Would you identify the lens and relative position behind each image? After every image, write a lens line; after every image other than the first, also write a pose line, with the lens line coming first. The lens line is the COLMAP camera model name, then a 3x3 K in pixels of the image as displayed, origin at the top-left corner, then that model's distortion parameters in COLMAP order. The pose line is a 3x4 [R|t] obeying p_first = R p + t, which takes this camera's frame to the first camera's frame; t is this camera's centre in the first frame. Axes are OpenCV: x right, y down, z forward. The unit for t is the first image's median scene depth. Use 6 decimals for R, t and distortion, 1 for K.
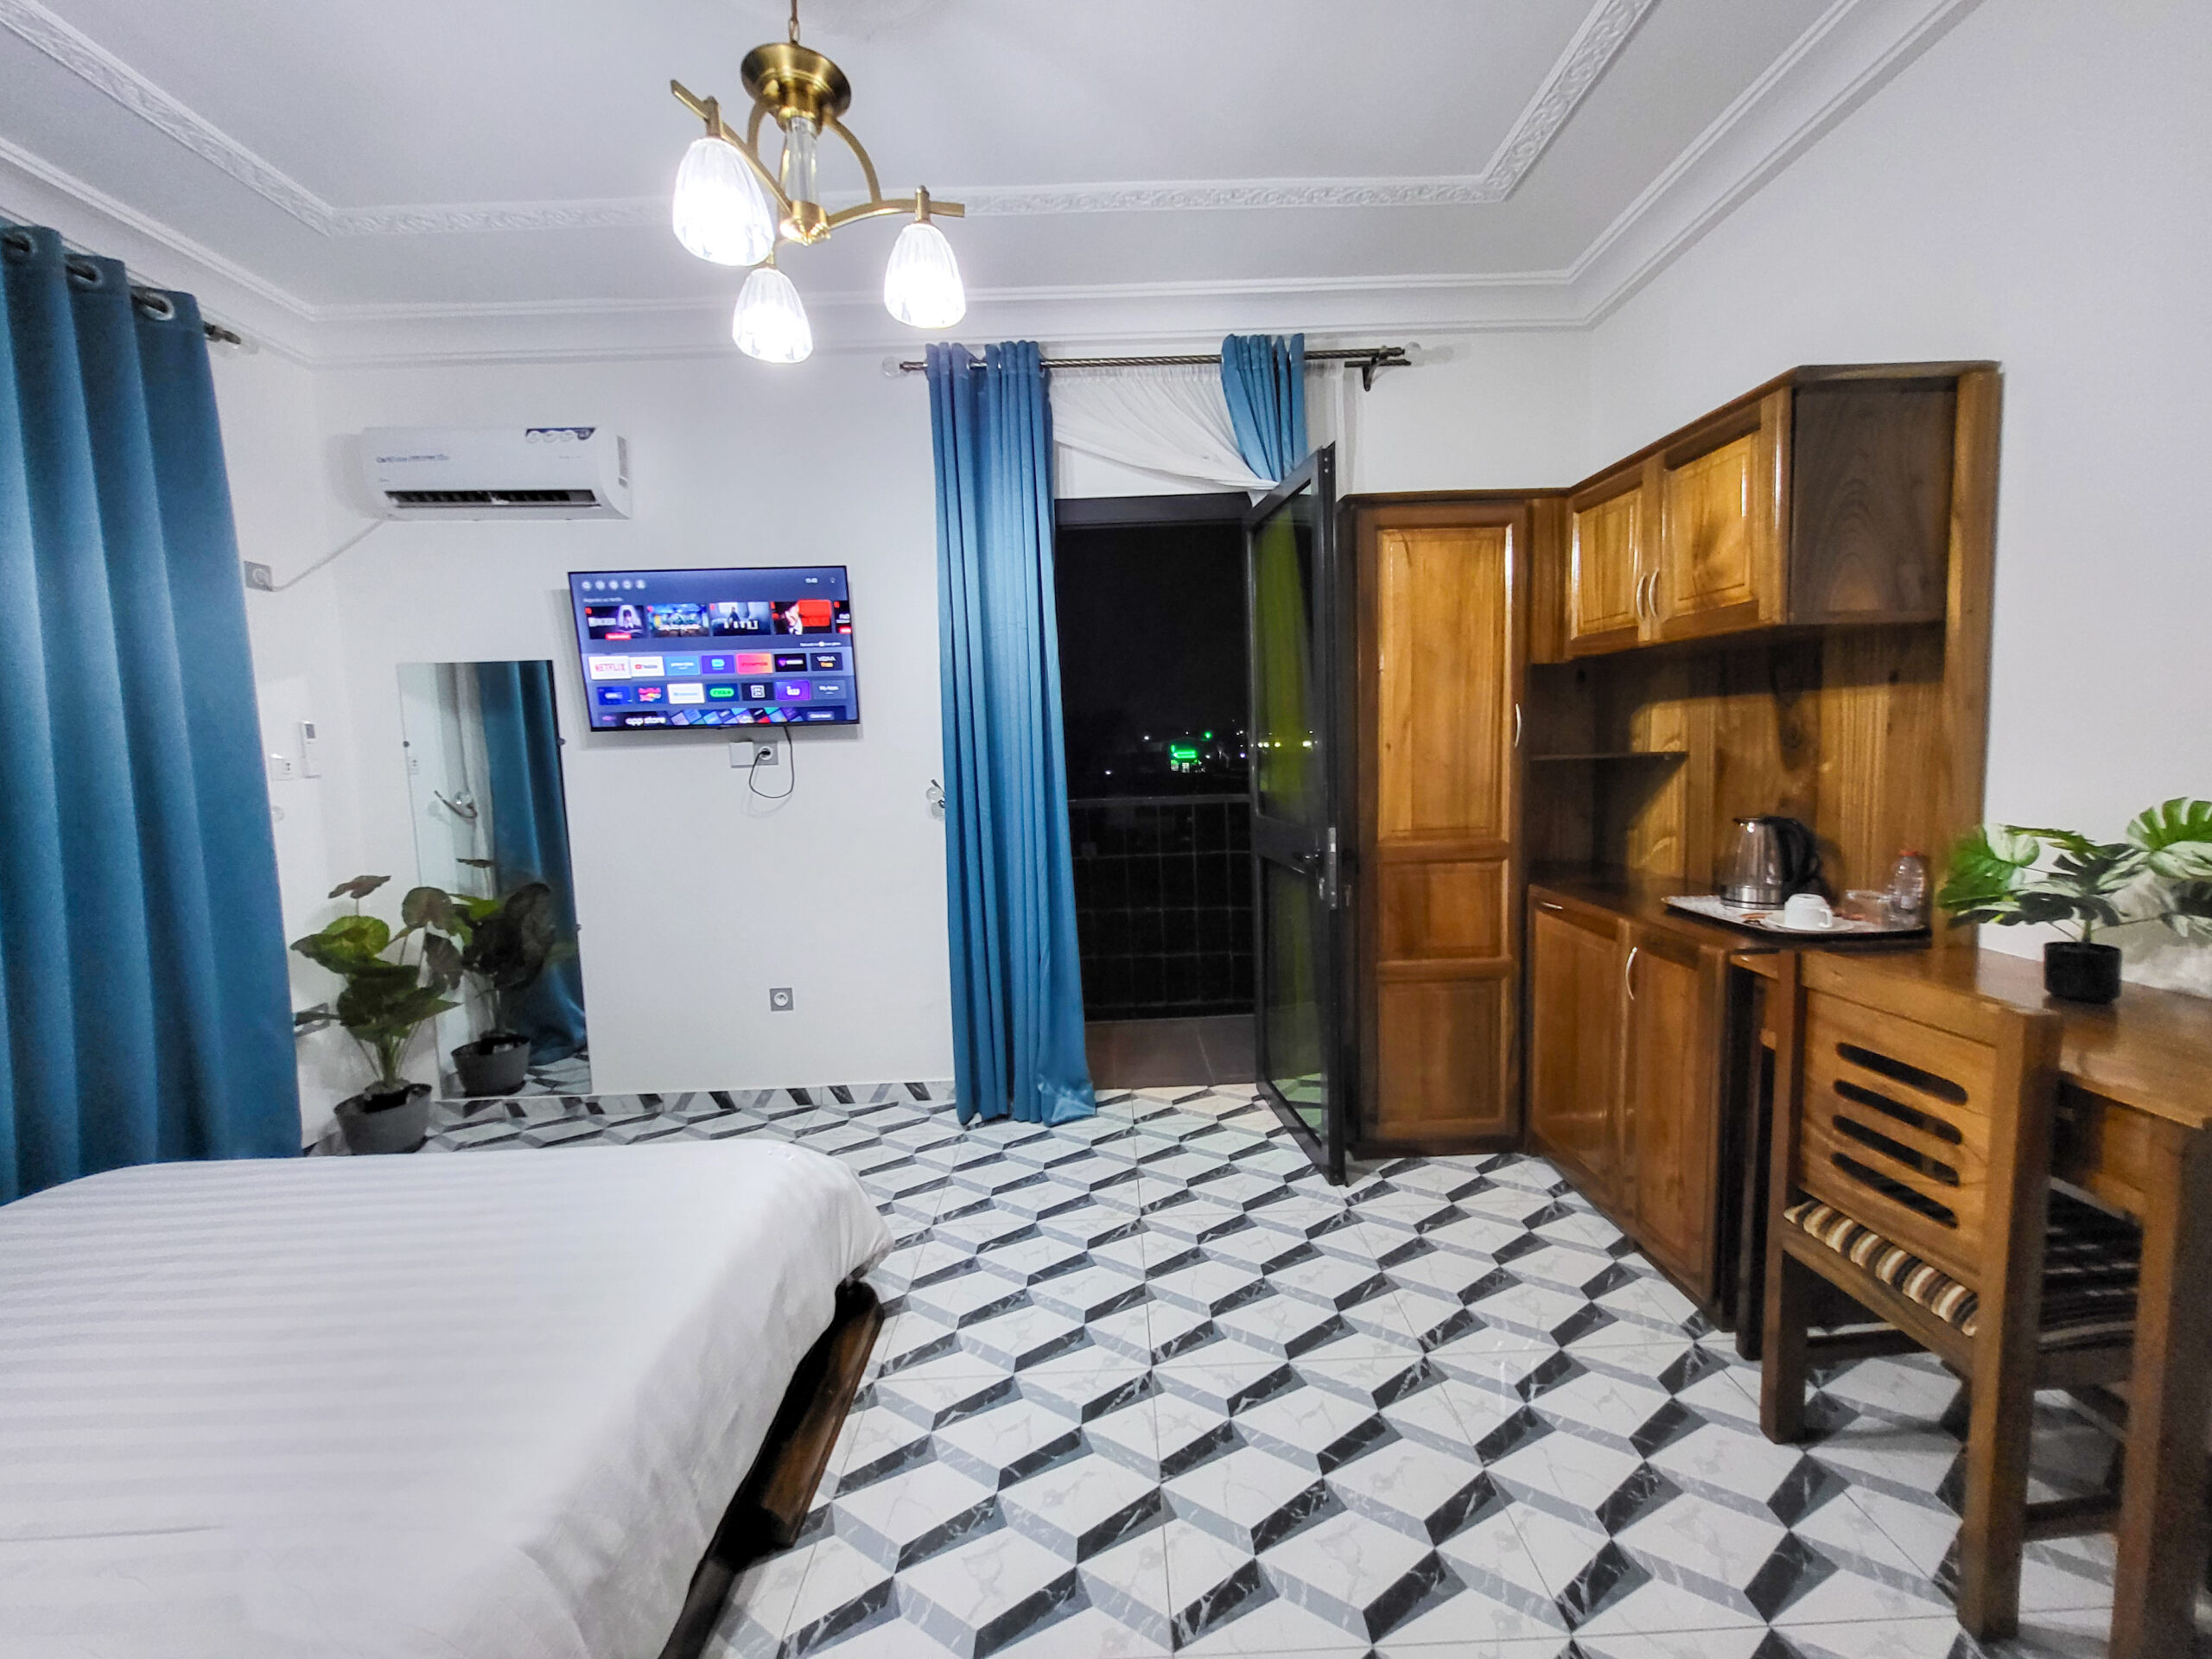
lens RADIAL K [[831.5, 0, 1108.7], [0, 831.5, 836.8], [0, 0, 1]] dist [0.000148, -0.000033]
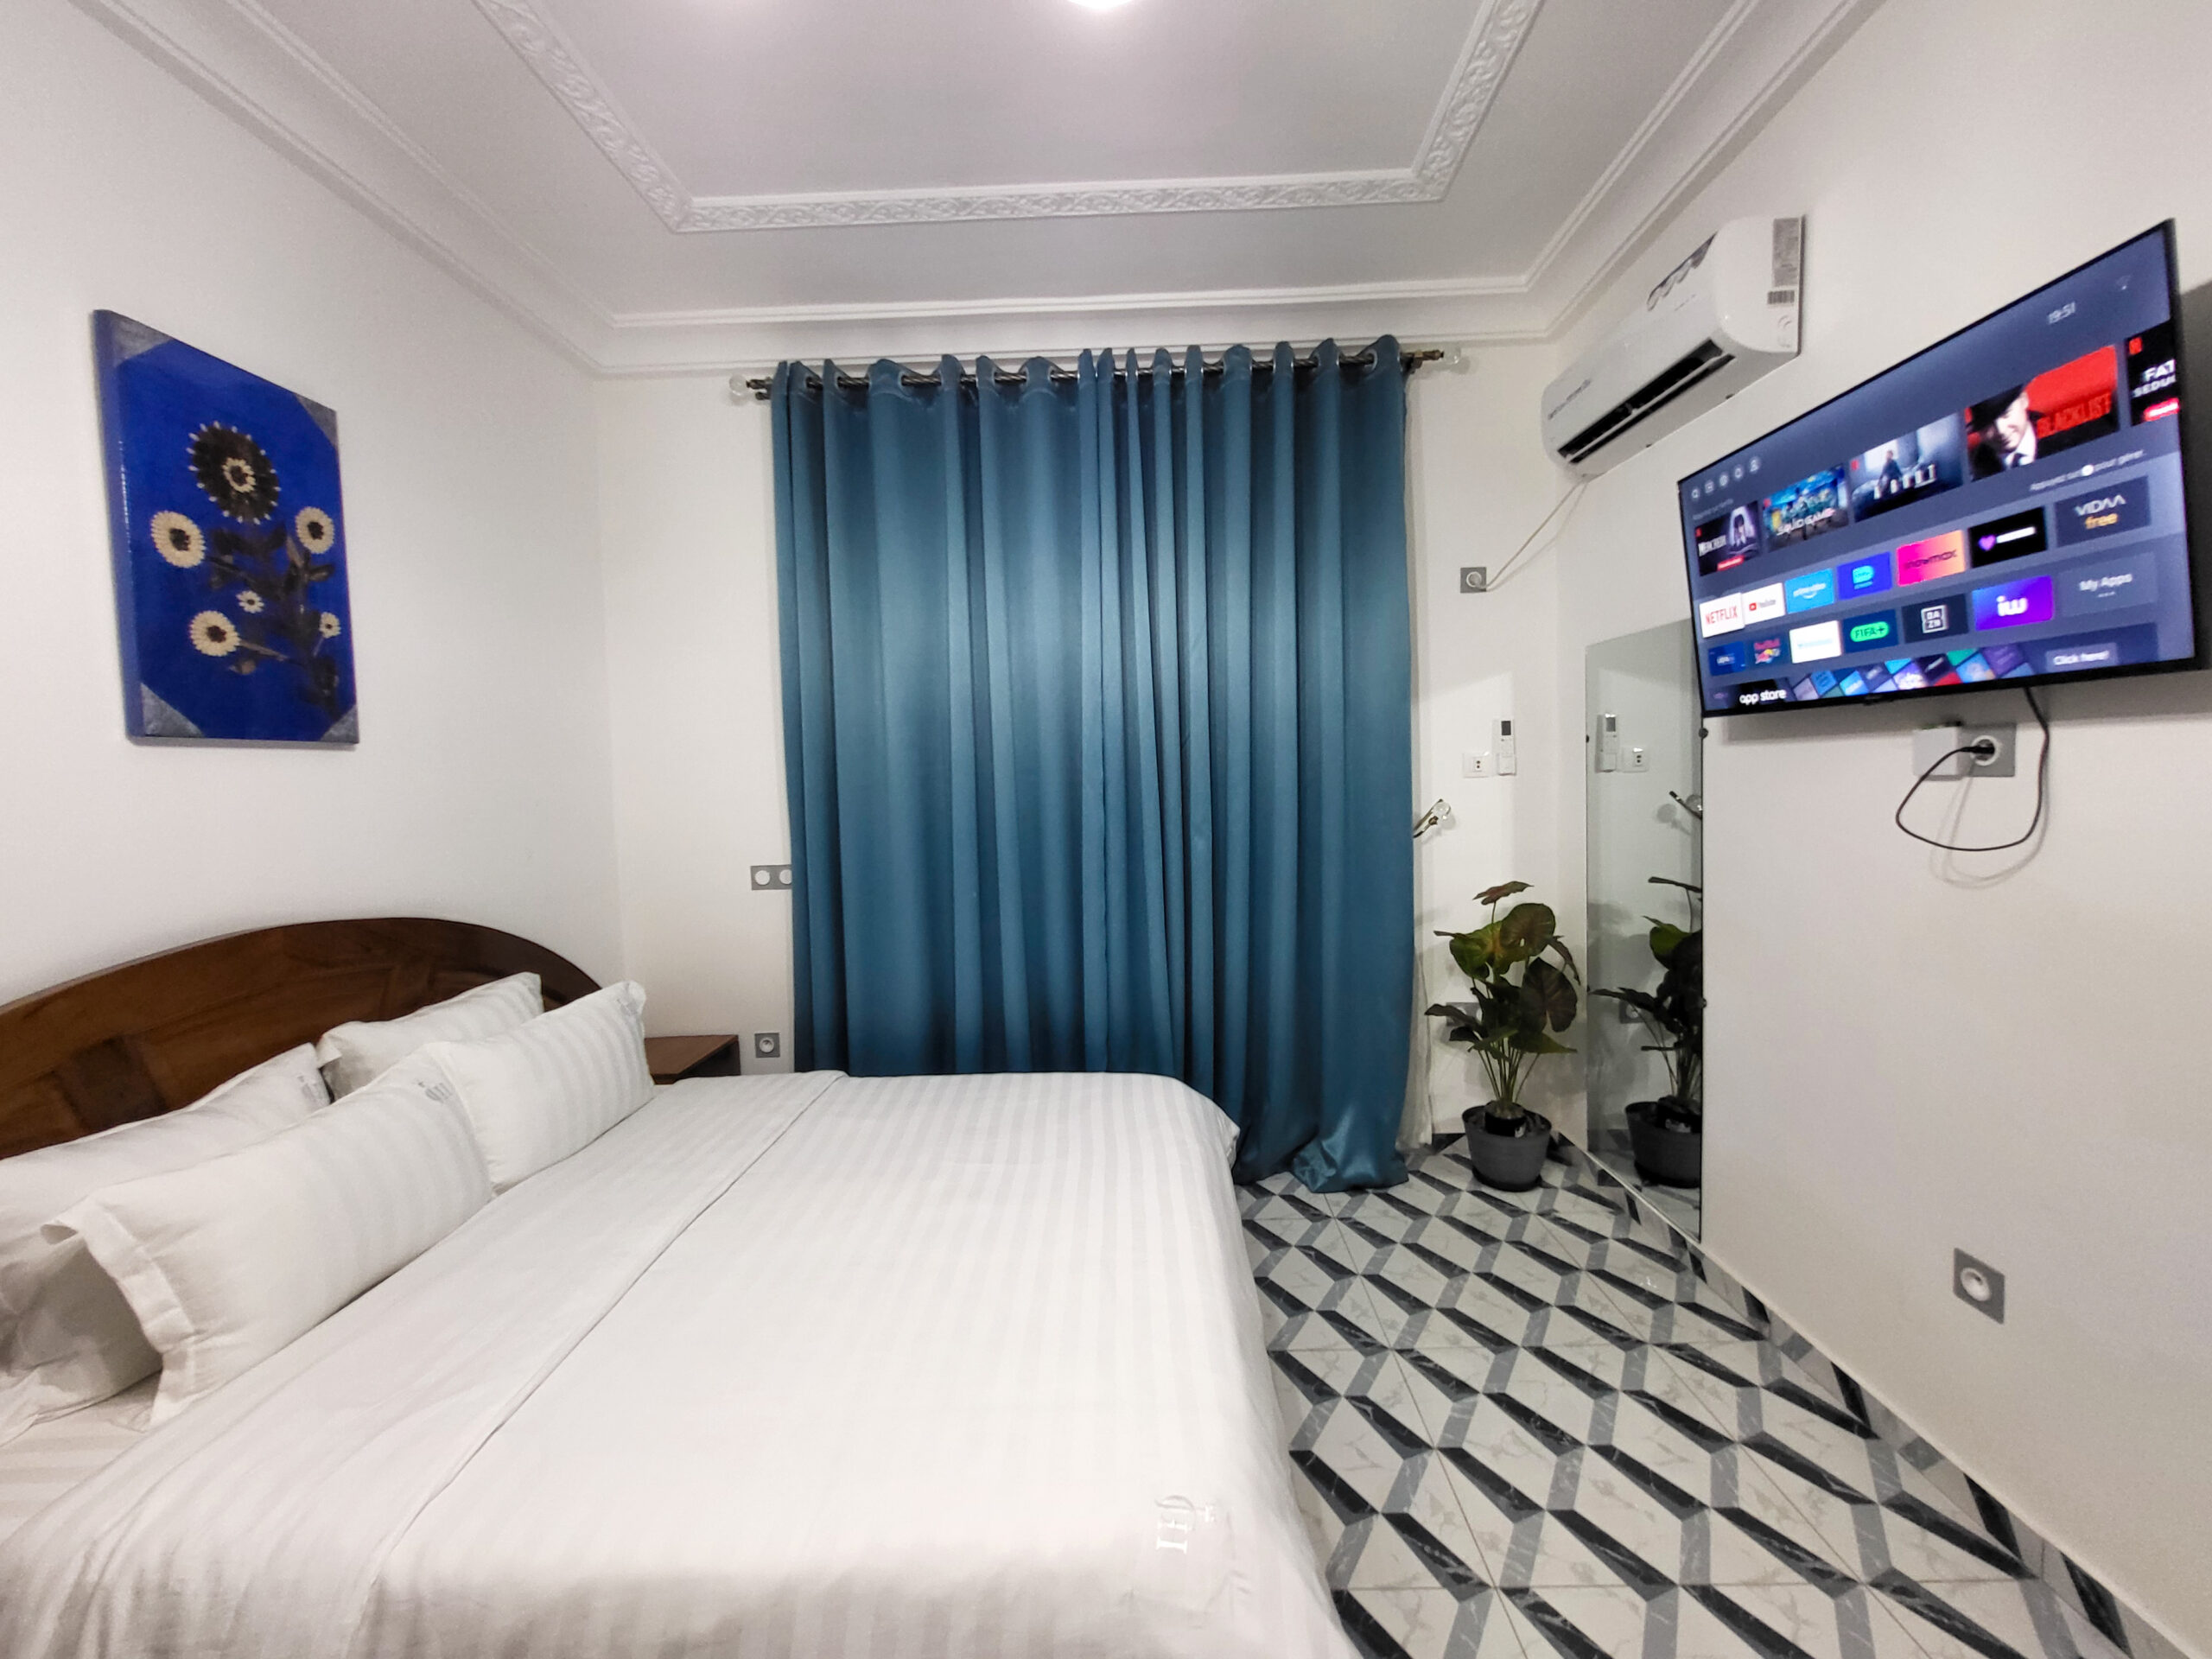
lens RADIAL K [[868.9, 0, 1139.4], [0, 868.9, 827.9], [0, 0, 1]] dist [0.000227, 0.000208]
pose [[-0.015521, 0.092090, -0.995630, 0.076833], [-0.079421, 0.992490, 0.093038, -0.070128], [0.996720, 0.080518, -0.008091, 0.578485]]
